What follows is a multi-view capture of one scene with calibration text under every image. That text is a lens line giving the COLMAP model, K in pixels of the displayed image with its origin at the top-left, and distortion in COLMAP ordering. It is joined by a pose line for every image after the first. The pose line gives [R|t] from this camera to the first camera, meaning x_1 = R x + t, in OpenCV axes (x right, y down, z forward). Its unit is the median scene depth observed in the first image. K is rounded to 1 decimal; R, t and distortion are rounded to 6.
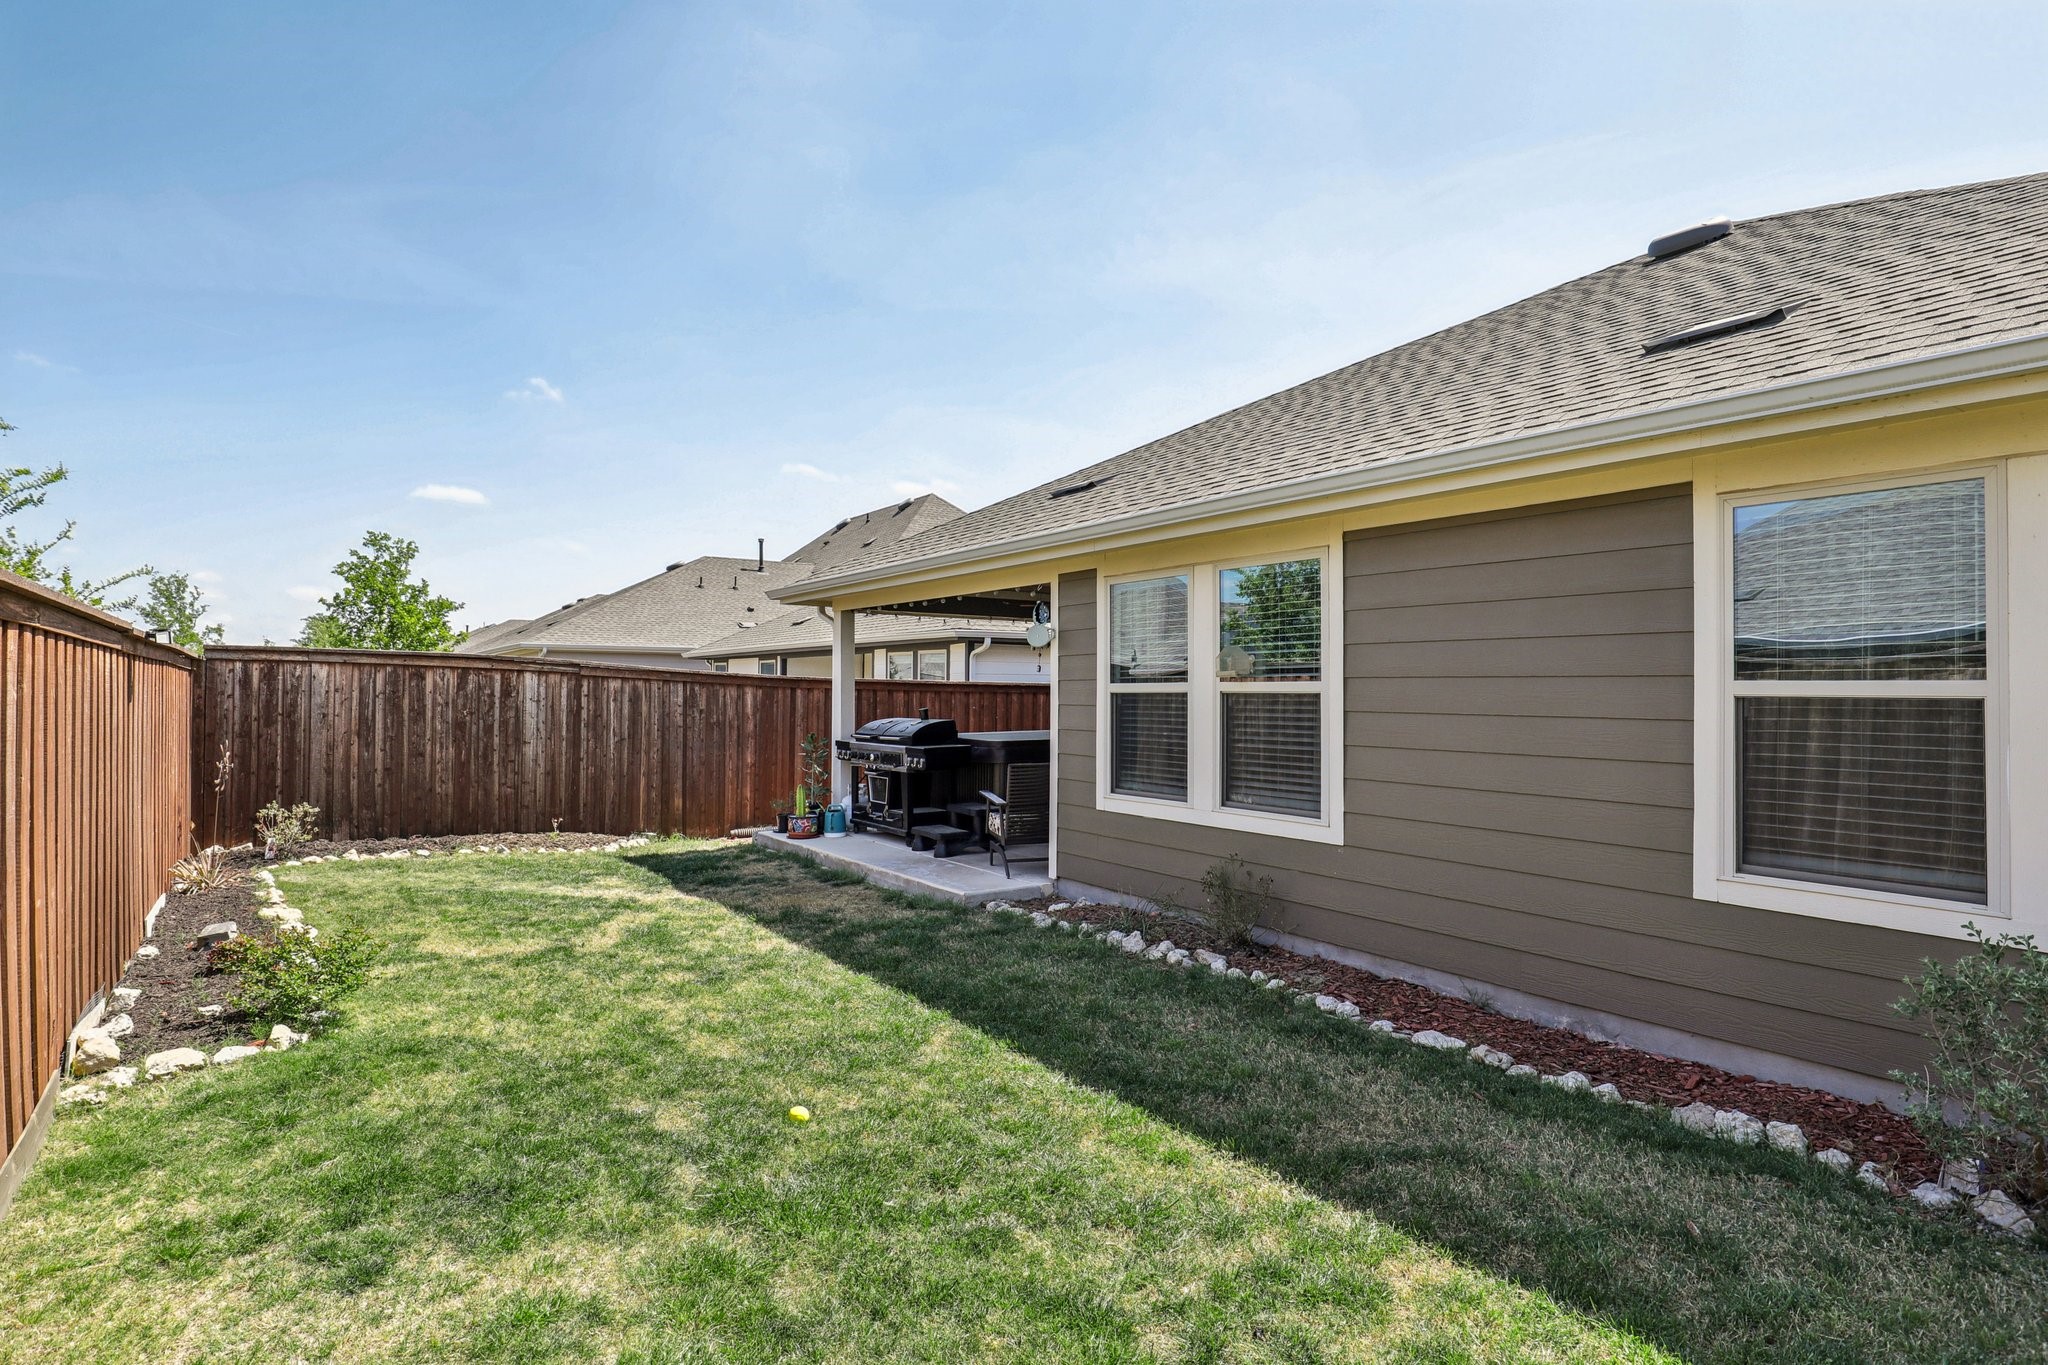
lens RADIAL K [[1029.1, 0, 1011.9], [0, 1029.1, 684.7], [0, 0, 1]] dist [-0.031109, 0.009340]
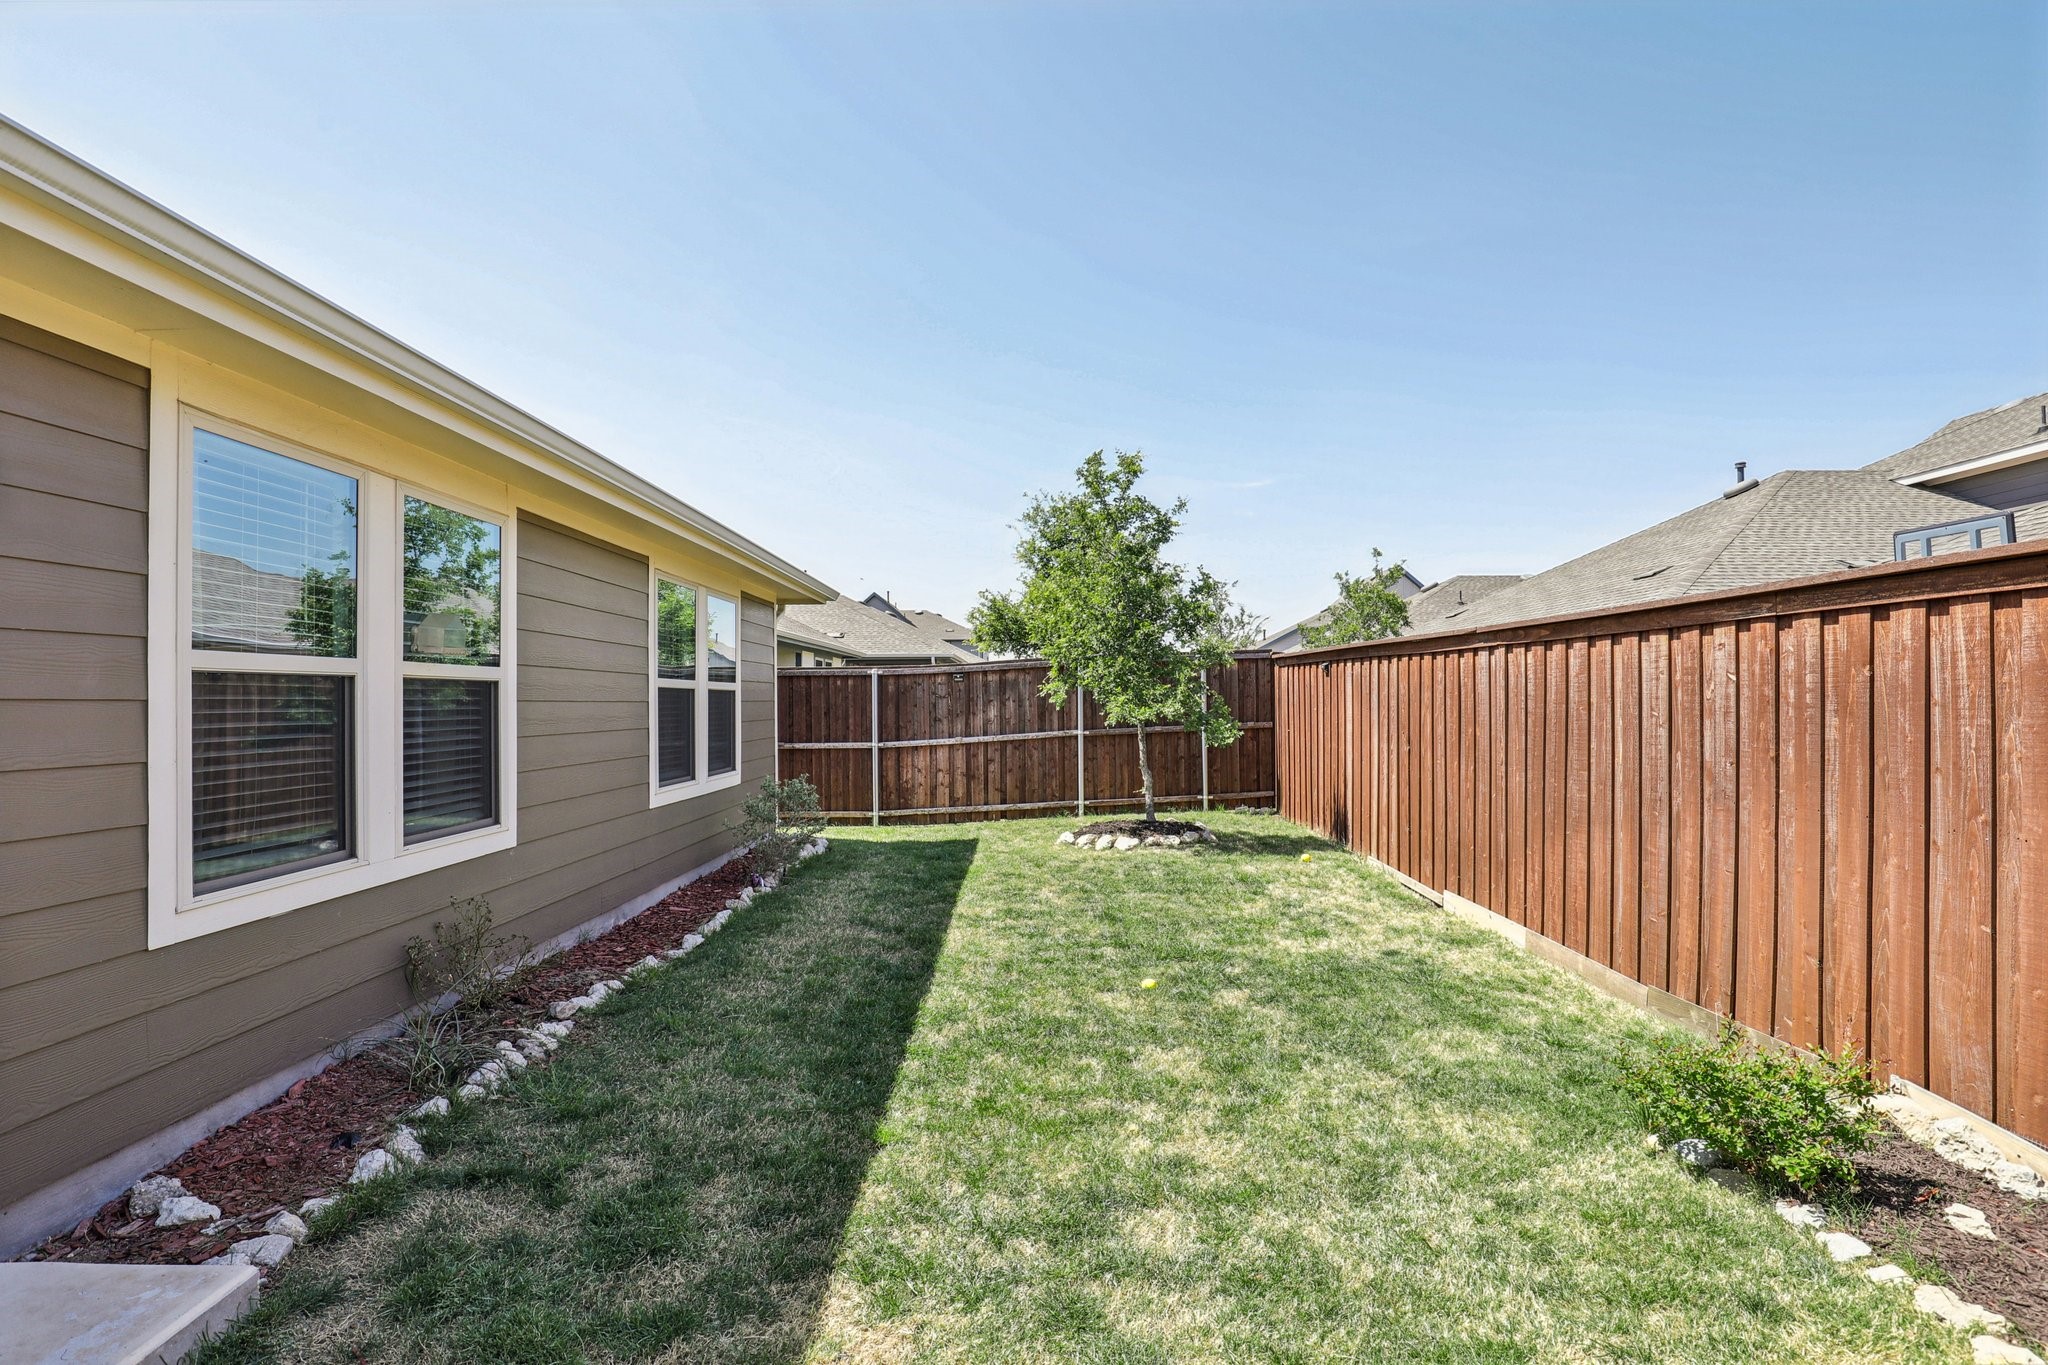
lens RADIAL K [[1029.1, 0, 1011.9], [0, 1029.1, 684.7], [0, 0, 1]] dist [-0.031109, 0.009340]
pose [[-0.796163, 0.000958, 0.605081, -0.517103], [-0.009424, 0.999858, -0.013983, 0.018068], [-0.605008, -0.016835, -0.796041, 1.294016]]
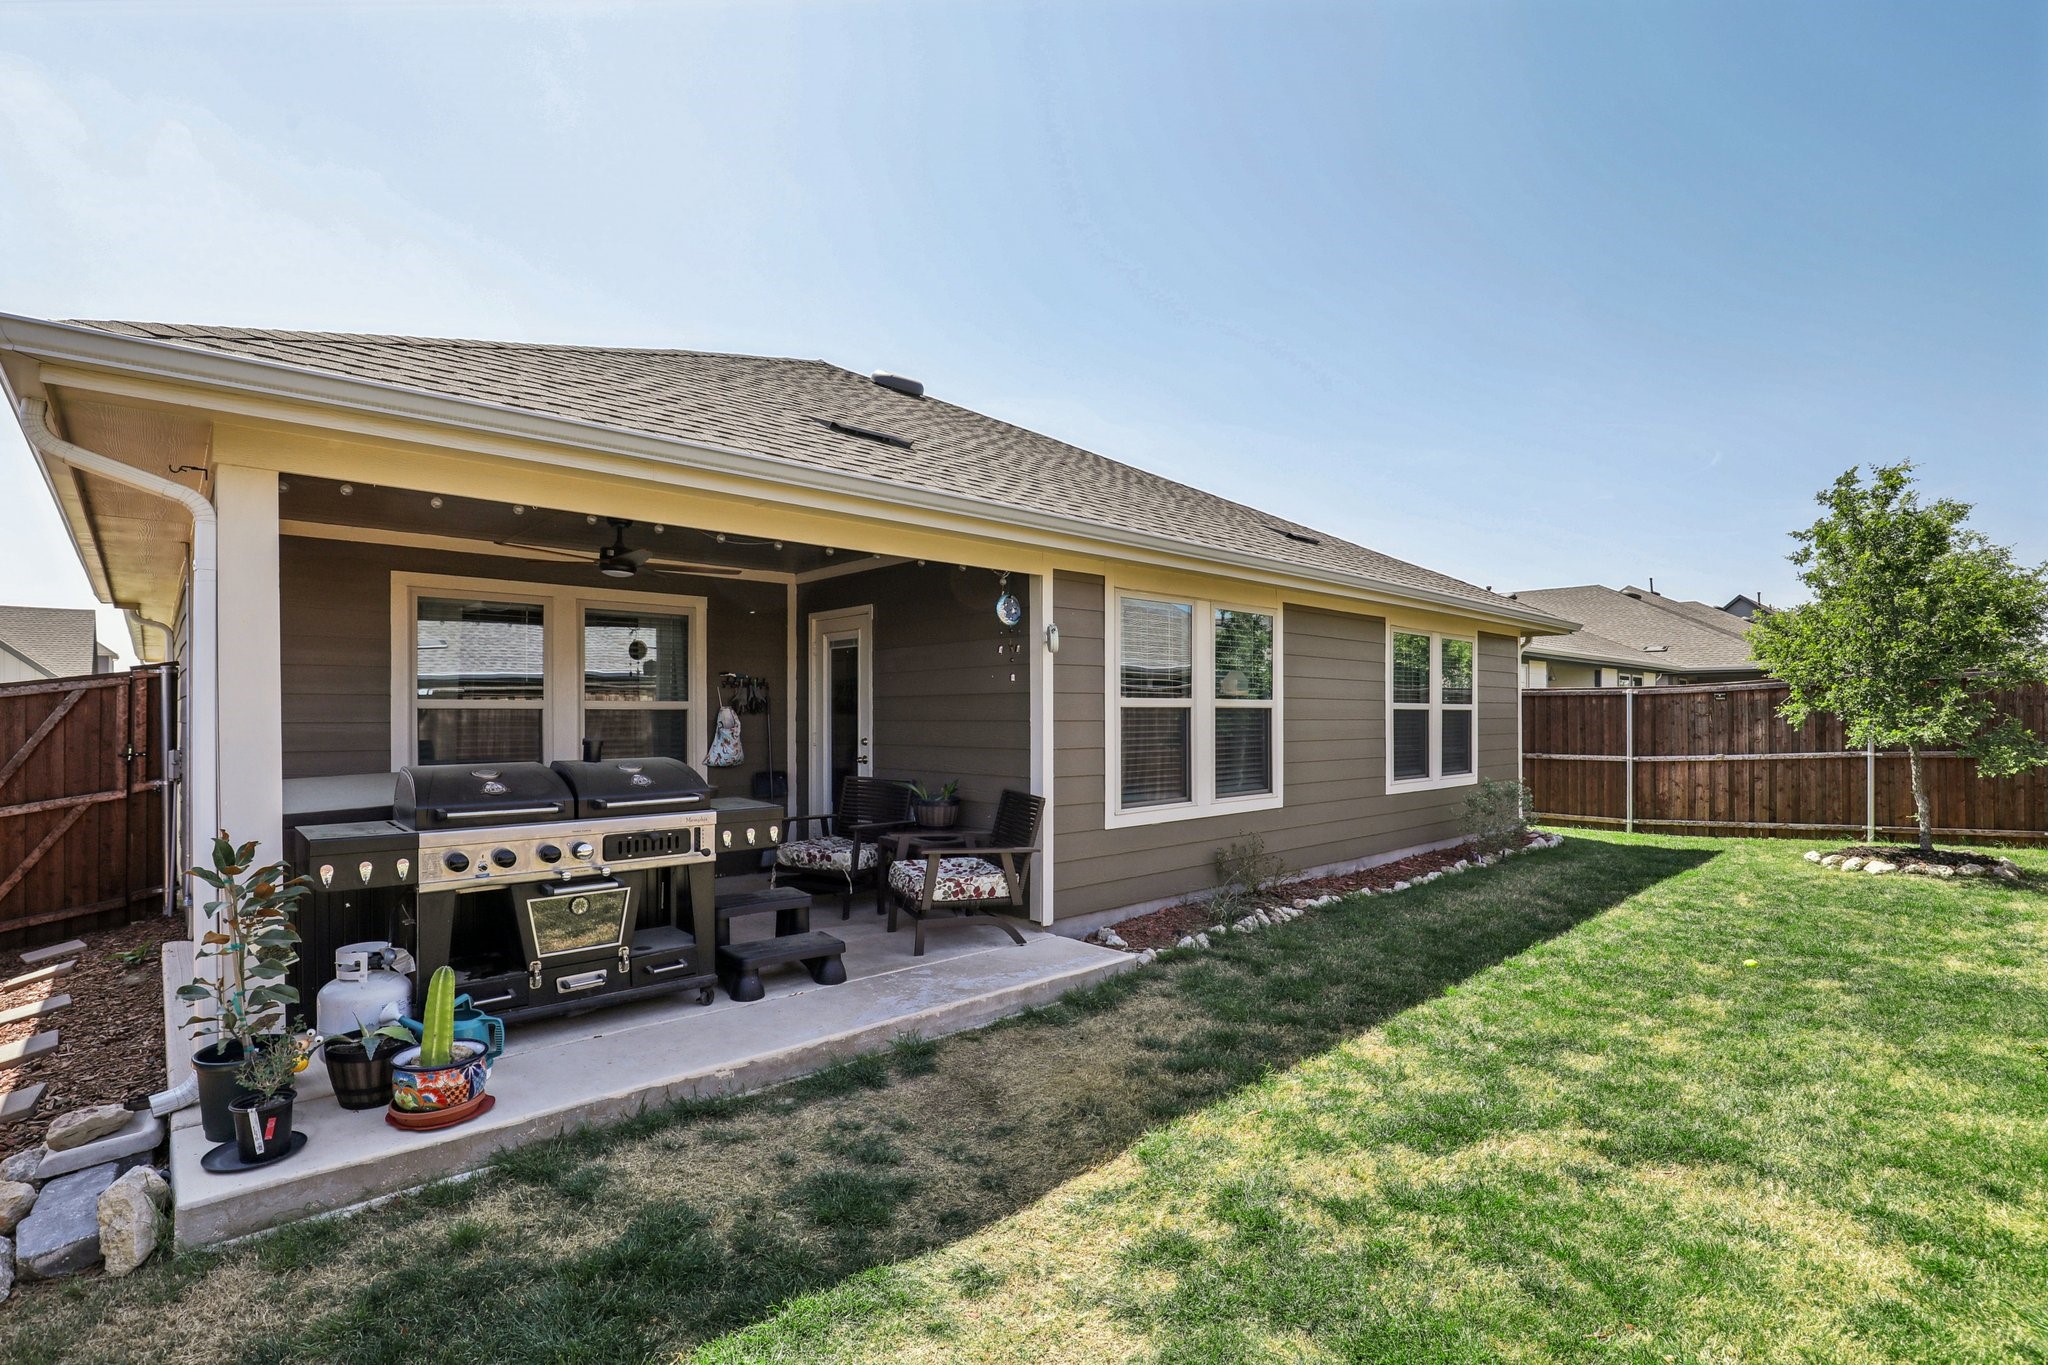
lens RADIAL K [[945.2, 0, 1030.7], [0, 945.2, 691.9], [0, 0, 1]] dist [-0.038941, 0.008225]
pose [[-0.115088, 0.007598, 0.993326, -0.905113], [-0.012548, 0.999880, -0.009102, 0.002467], [-0.993276, -0.013512, -0.114979, 1.357565]]
